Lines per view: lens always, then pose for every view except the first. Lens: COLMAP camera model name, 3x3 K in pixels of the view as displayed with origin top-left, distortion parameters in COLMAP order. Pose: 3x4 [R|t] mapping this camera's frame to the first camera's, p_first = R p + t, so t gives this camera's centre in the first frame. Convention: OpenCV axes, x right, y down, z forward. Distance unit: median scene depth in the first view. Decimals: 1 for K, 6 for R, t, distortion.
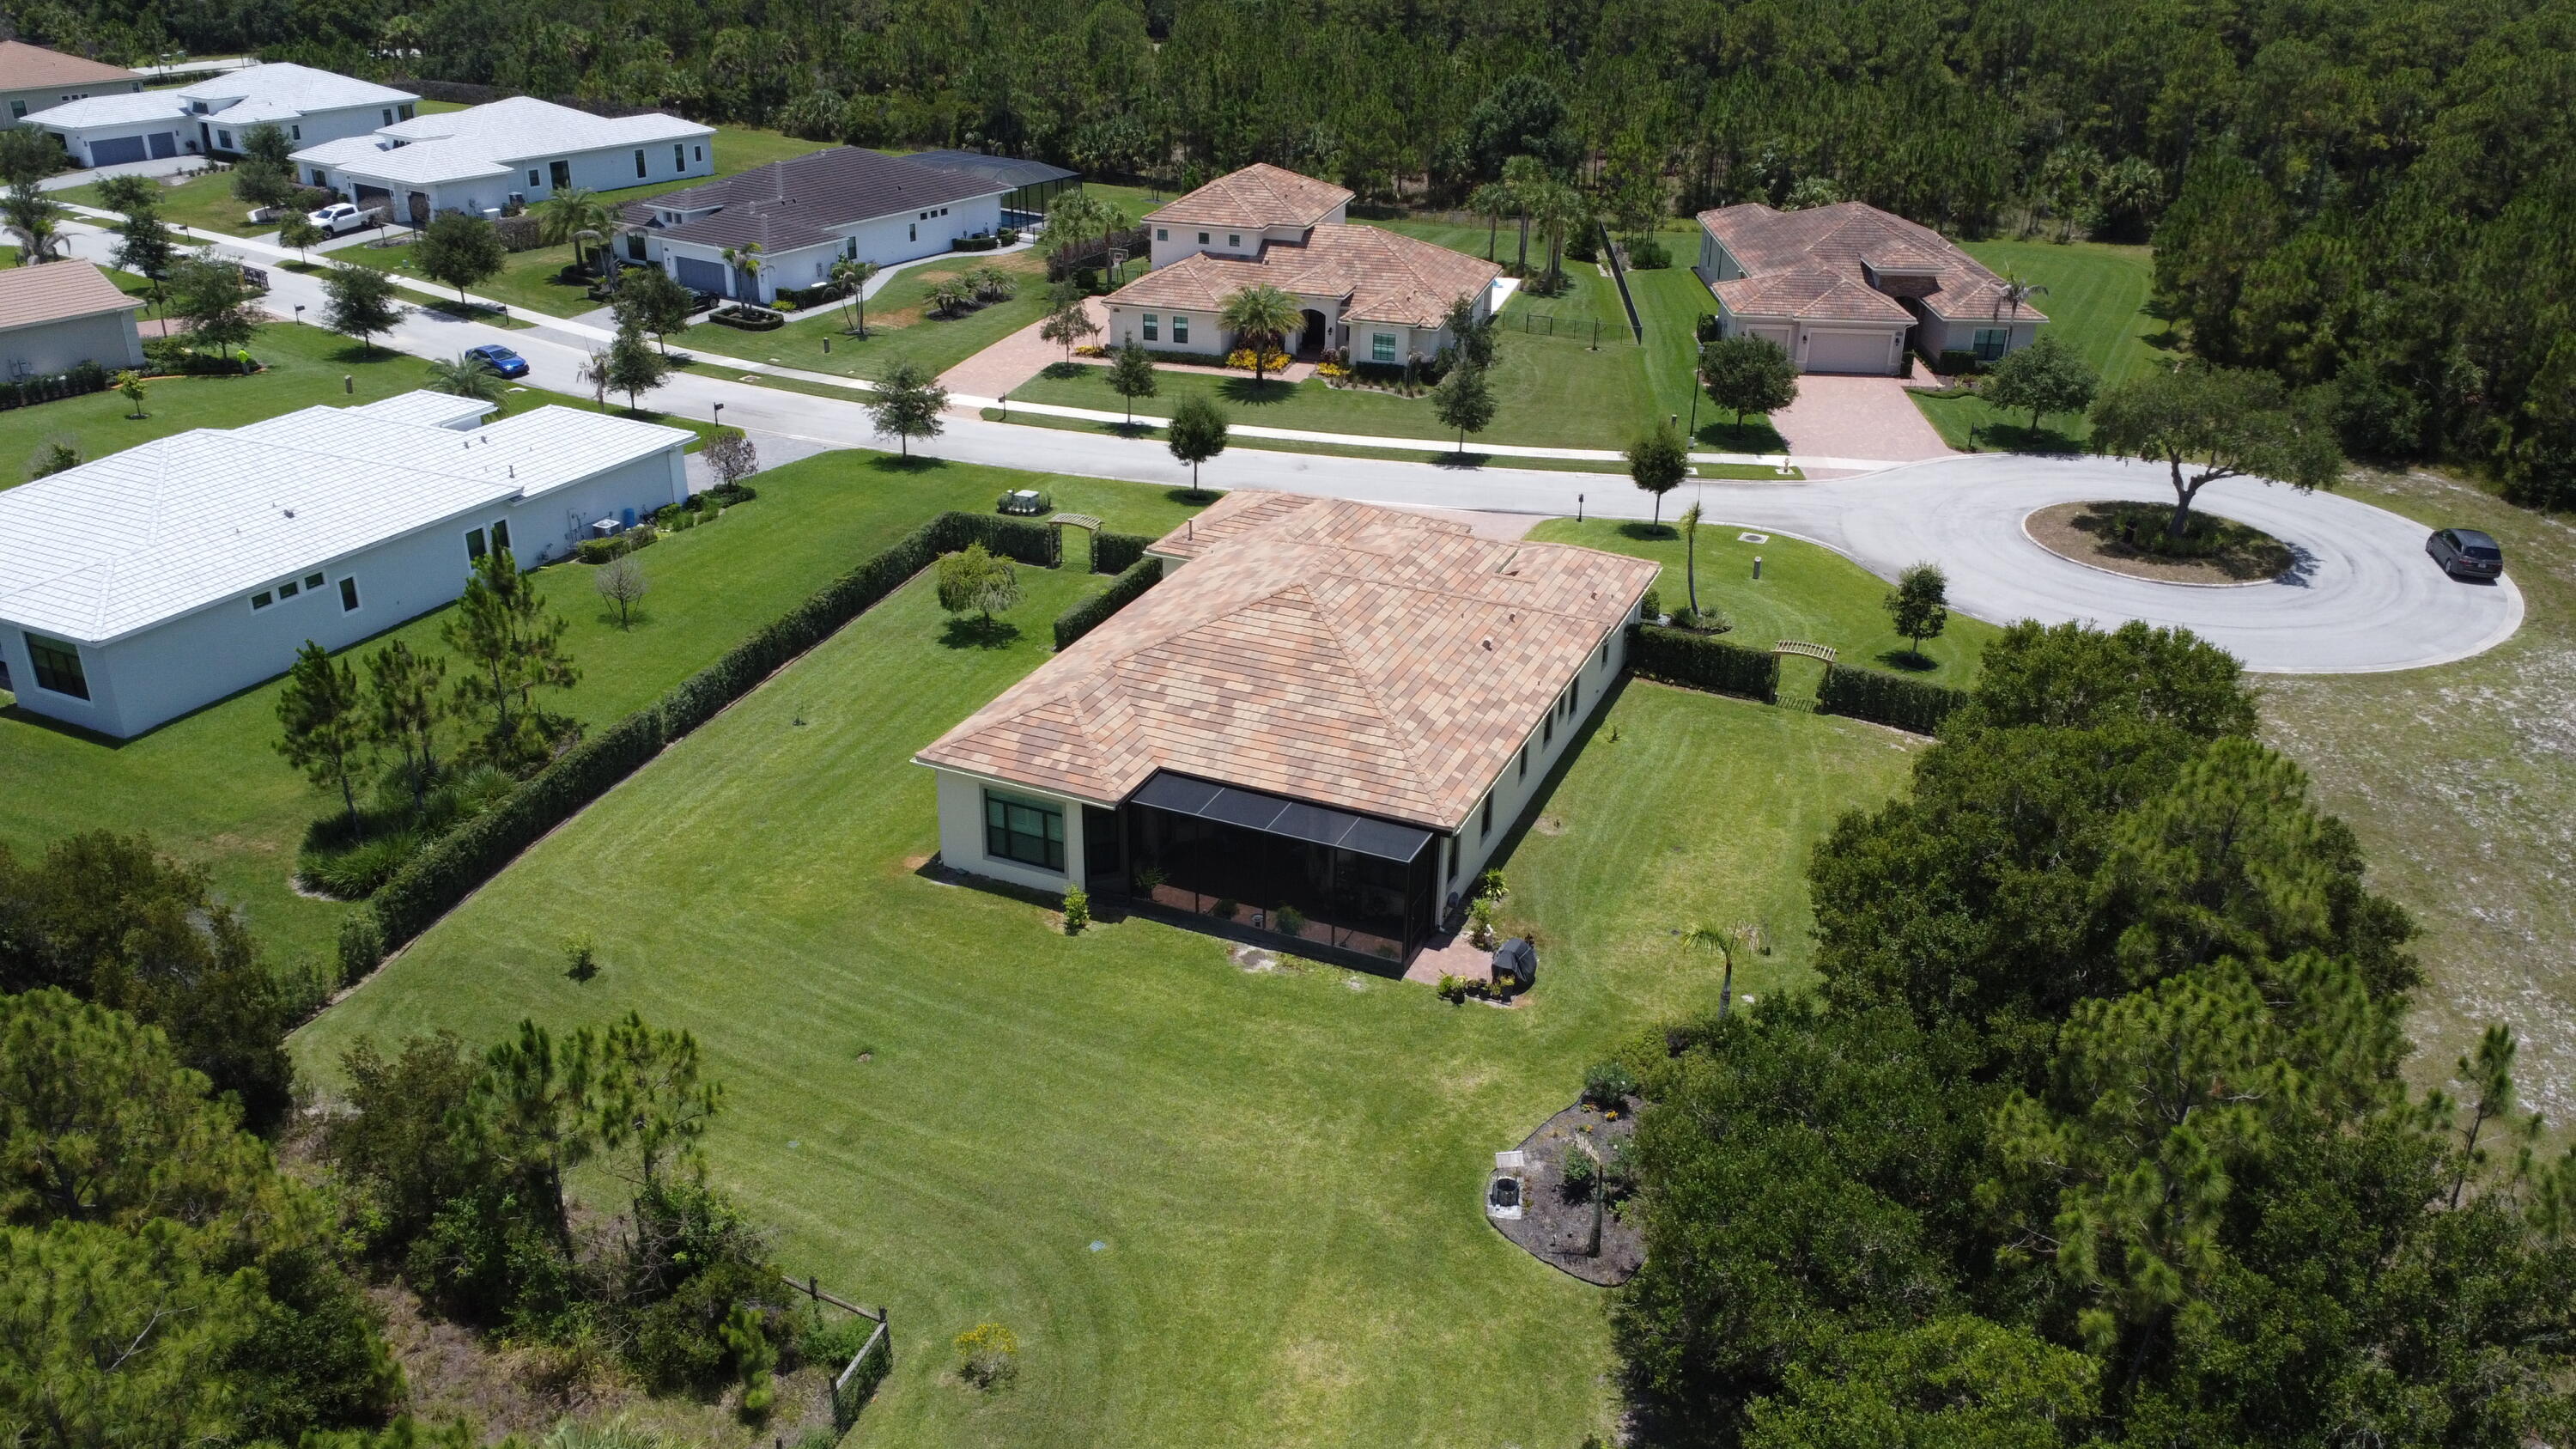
lens RADIAL K [[1925.1, 0, 1305.1], [0, 1925.1, 718.0], [0, 0, 1]] dist [0.007801, -0.005114]
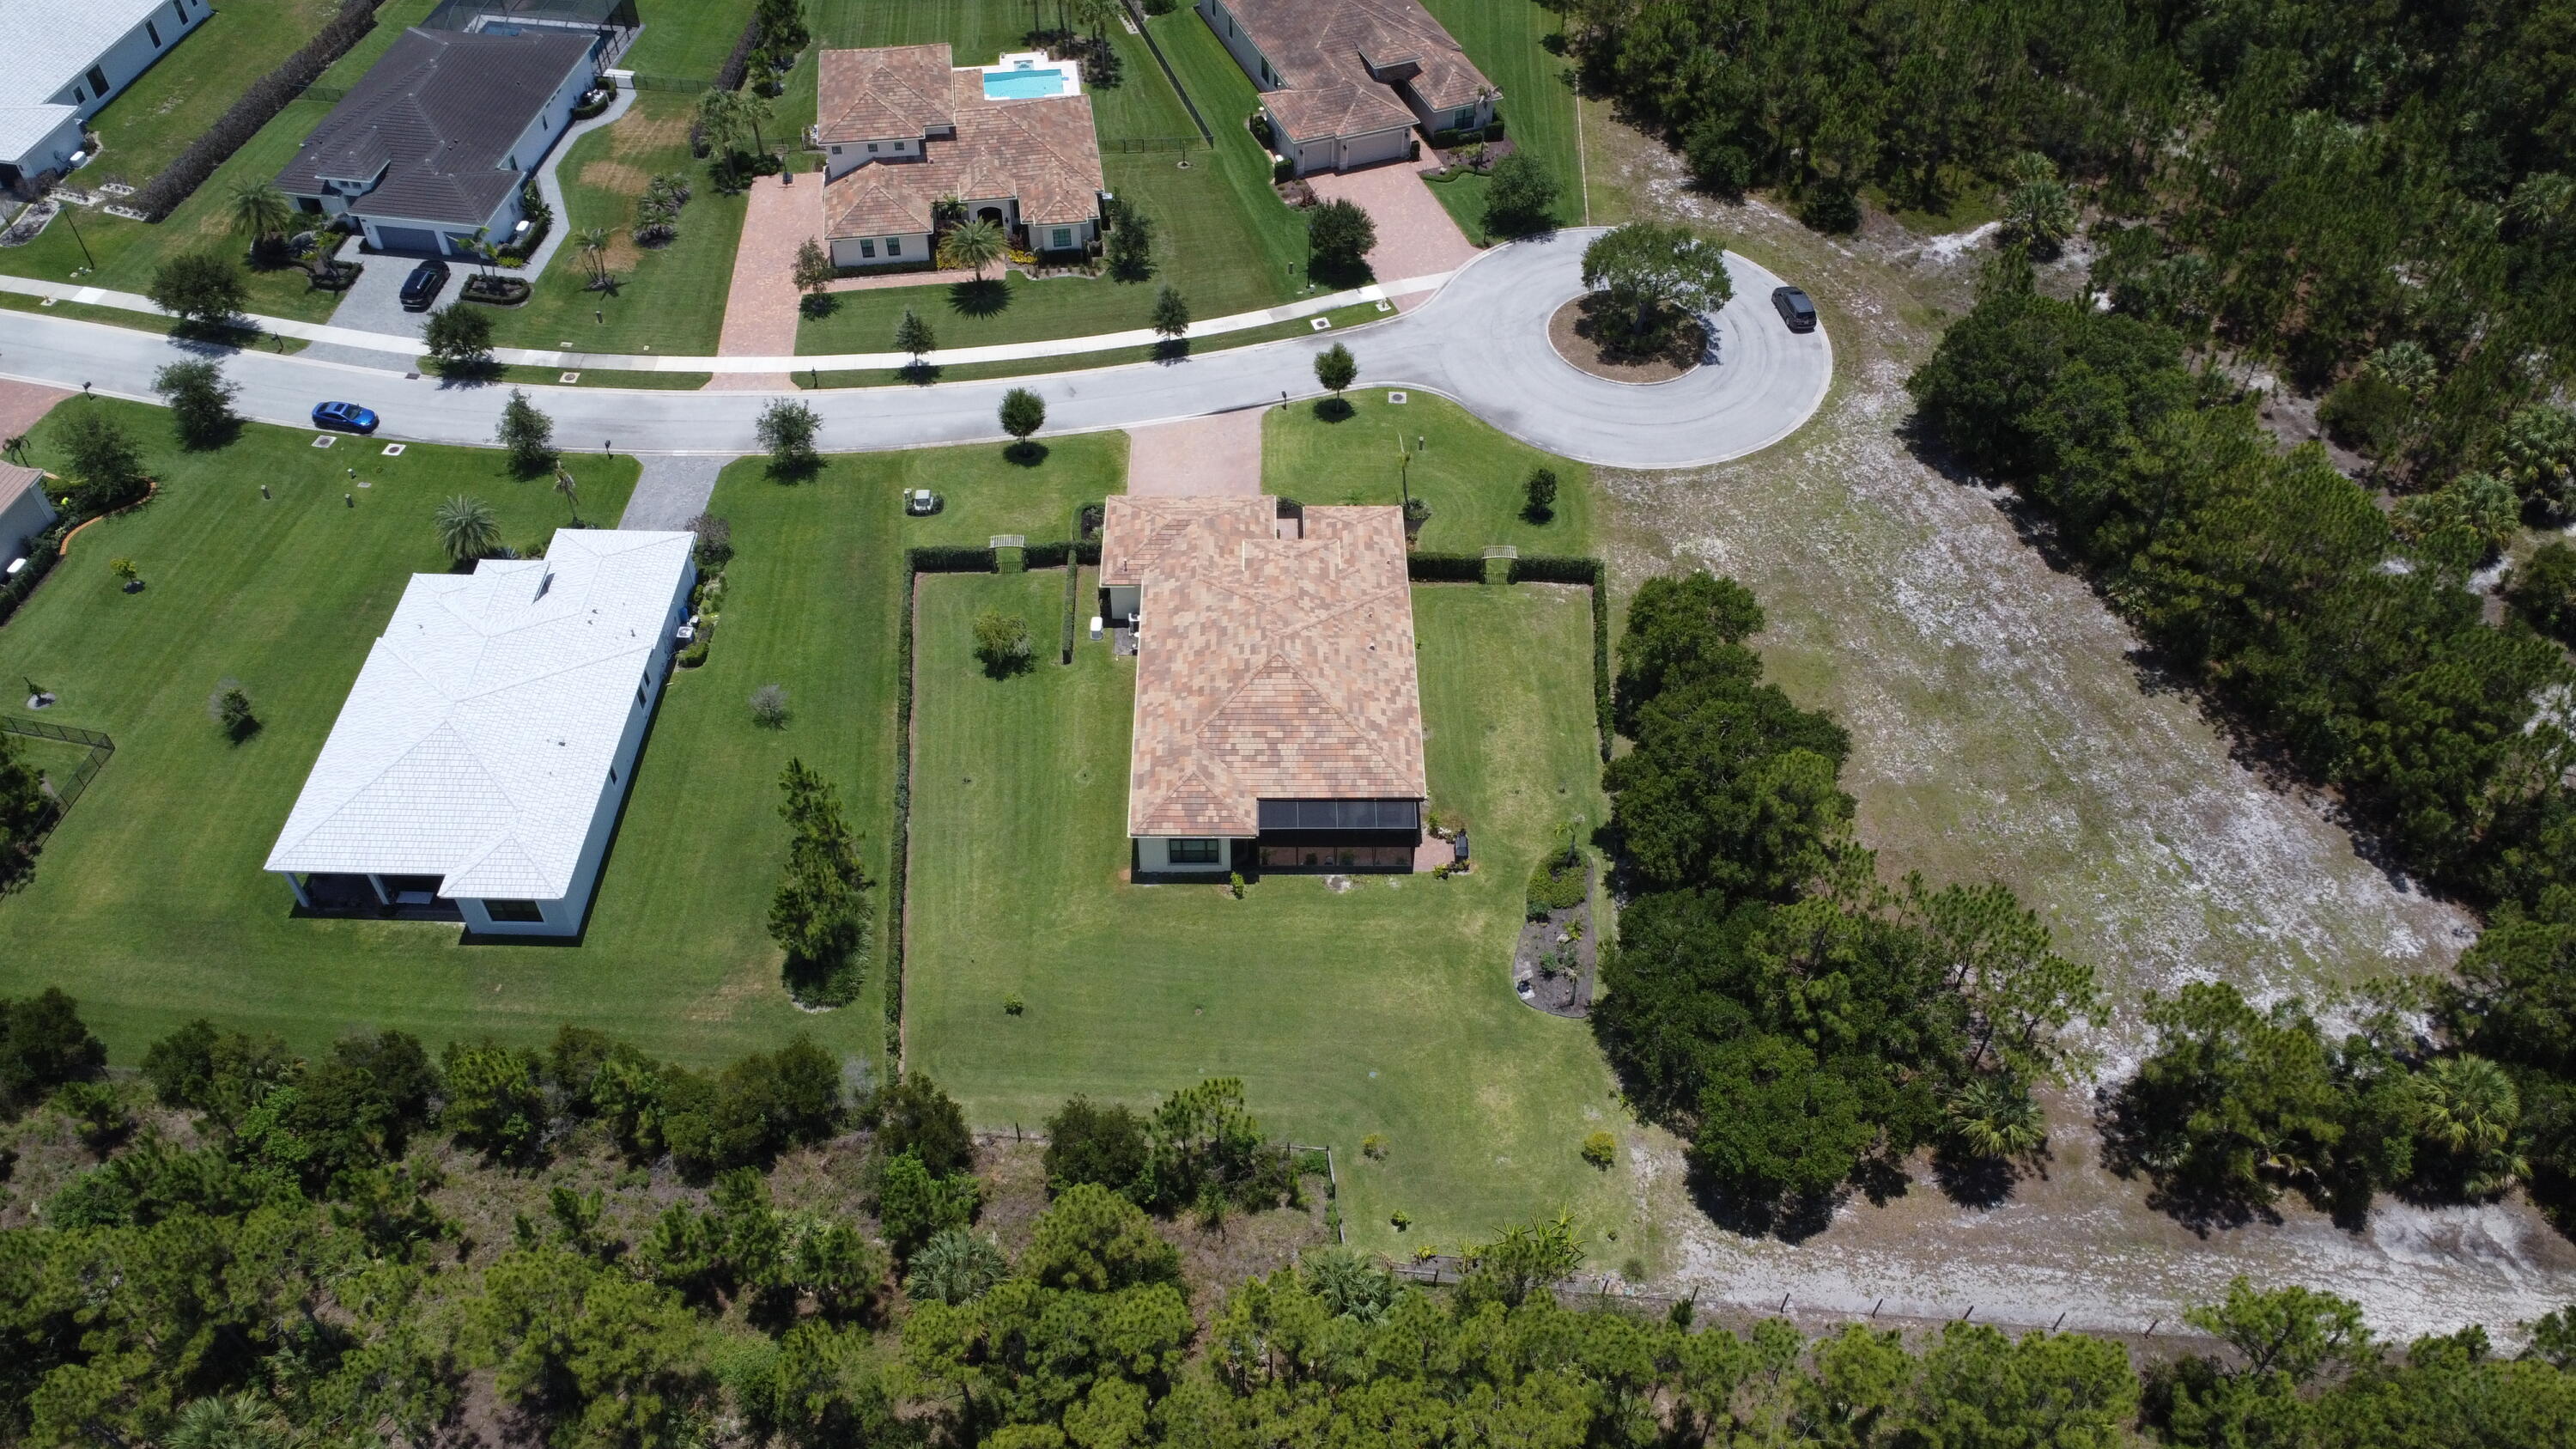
lens RADIAL K [[1925.1, 0, 1305.1], [0, 1925.1, 718.0], [0, 0, 1]] dist [0.007801, -0.005114]
pose [[0.913575, -0.301270, 0.273160, -0.326754], [0.174042, 0.896727, 0.406928, -0.499612], [-0.367545, -0.324218, 0.871661, -0.382992]]
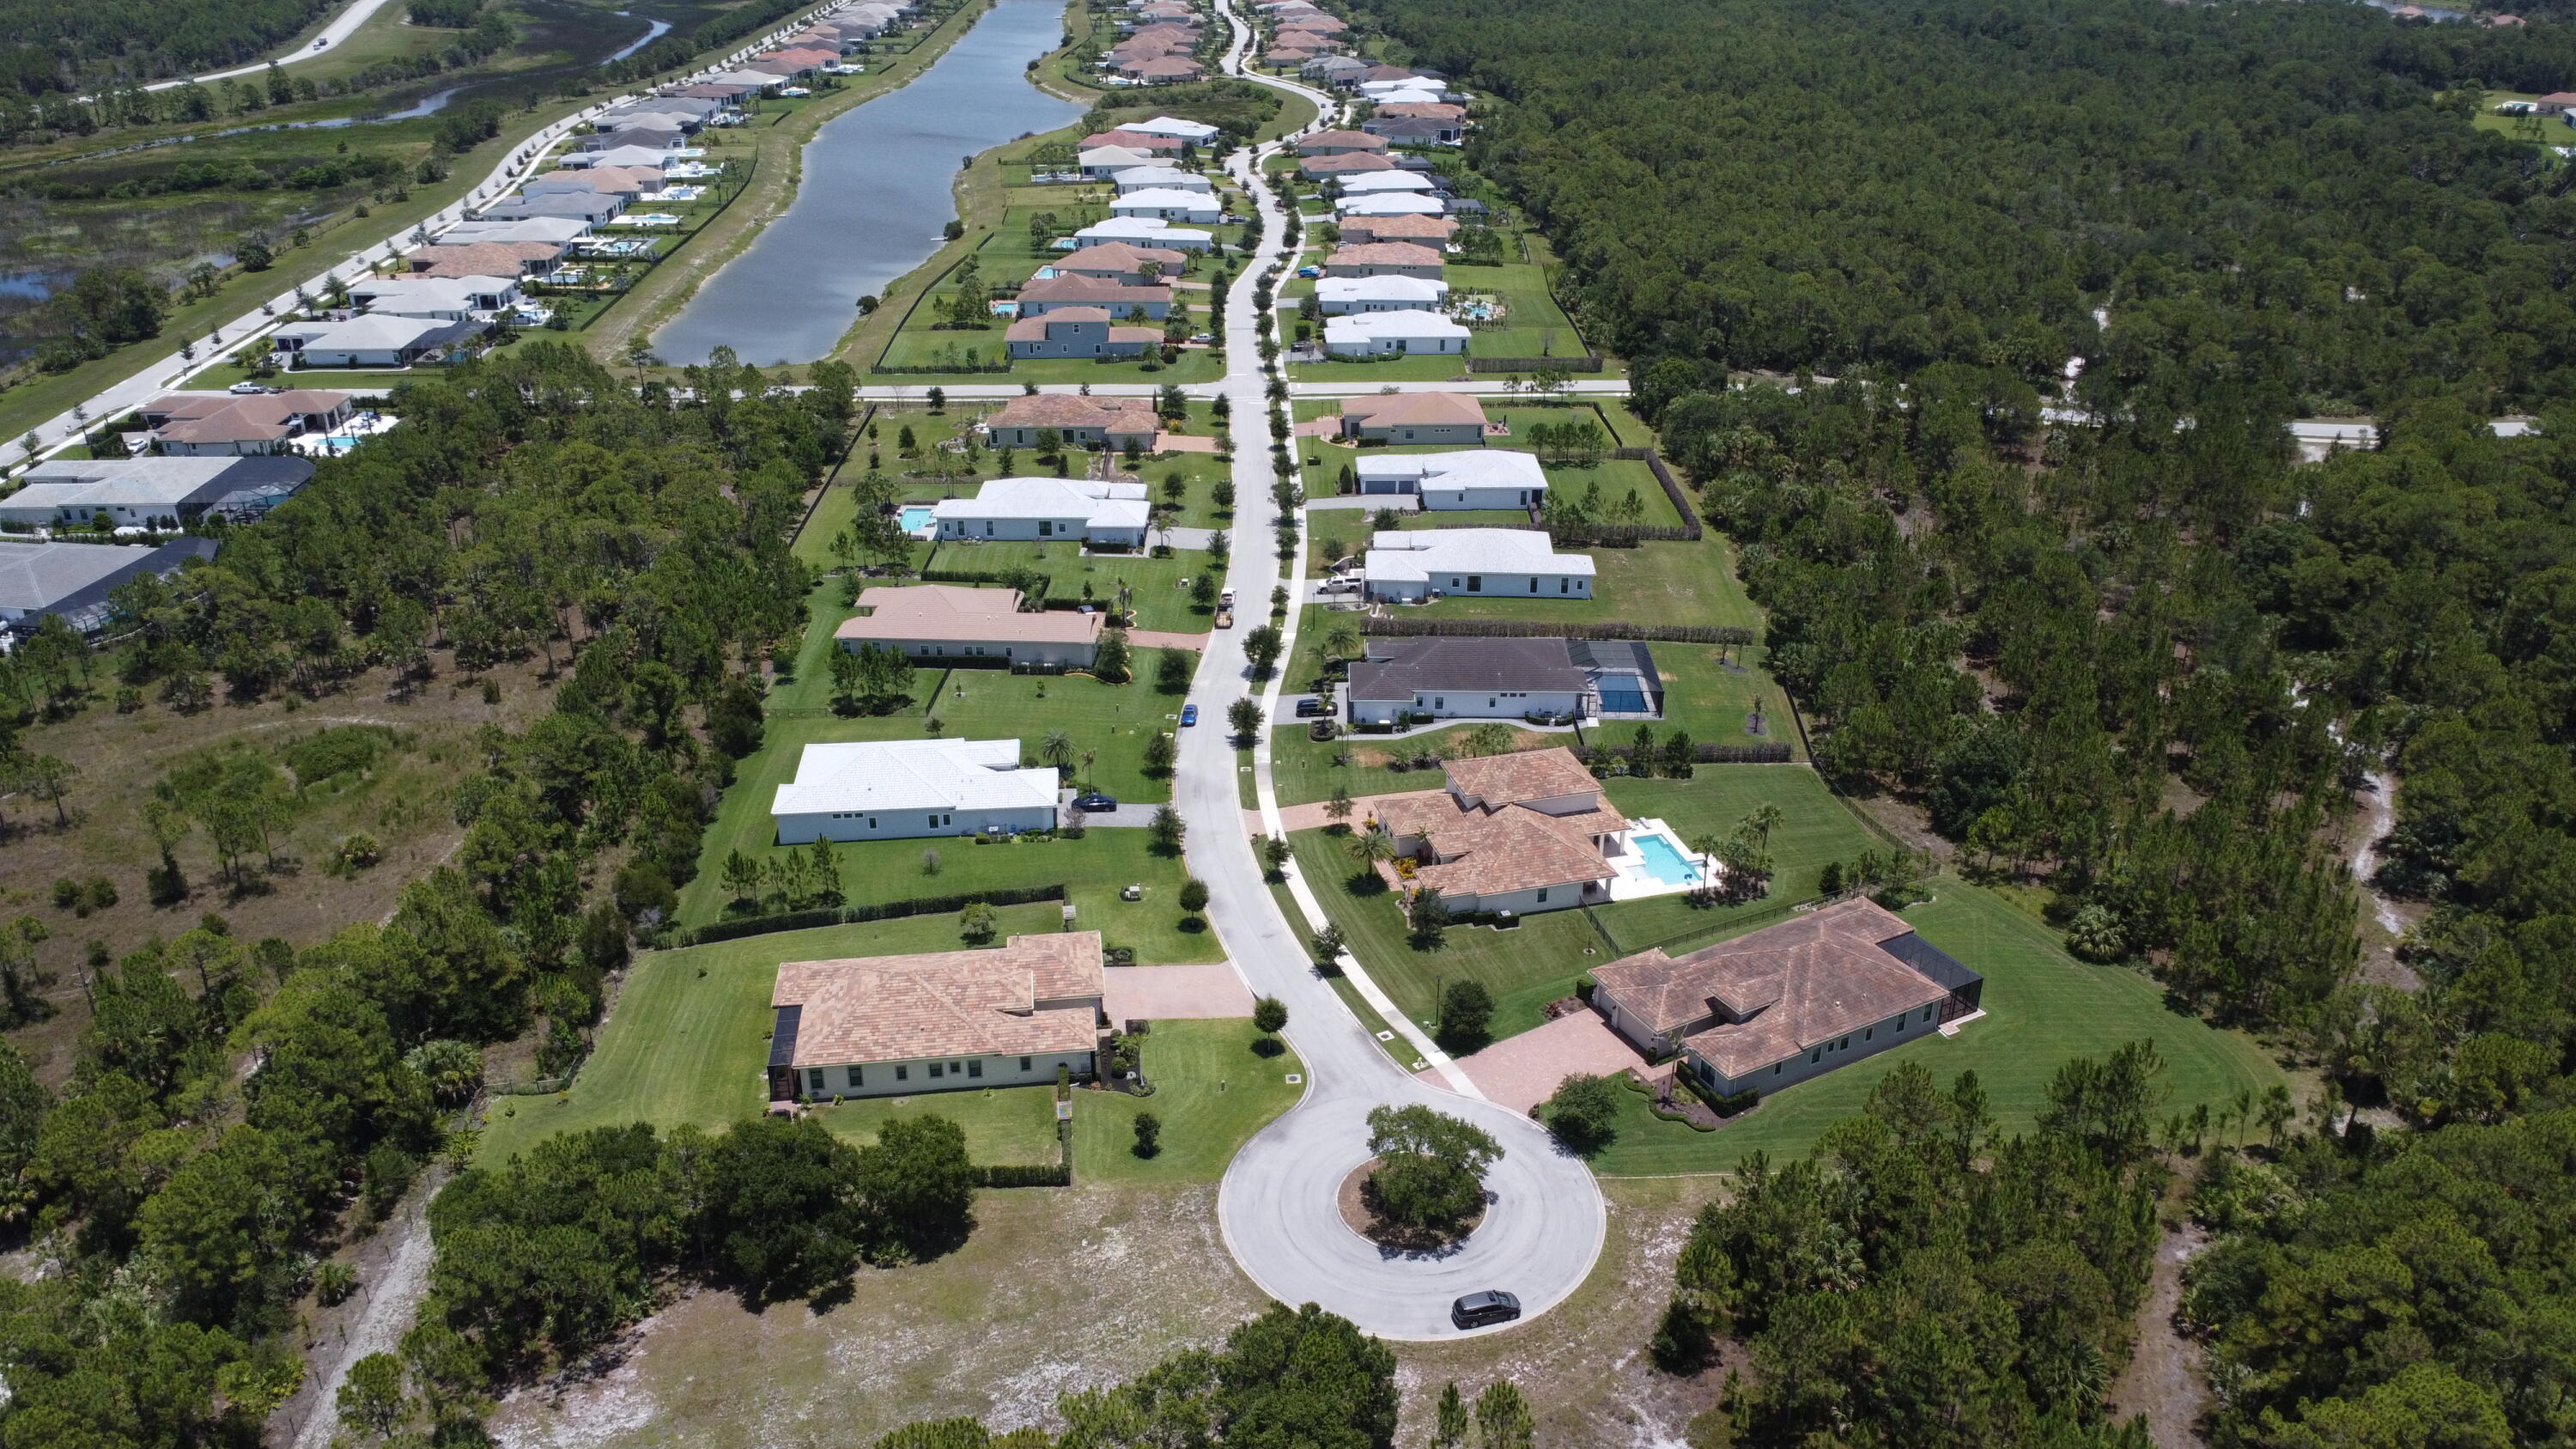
lens RADIAL K [[1925.1, 0, 1305.1], [0, 1925.1, 718.0], [0, 0, 1]] dist [0.007801, -0.005114]
pose [[0.512242, 0.352604, -0.783121, 1.550416], [-0.356444, 0.916877, 0.179677, -0.740468], [0.781381, 0.187100, 0.595346, -0.143497]]
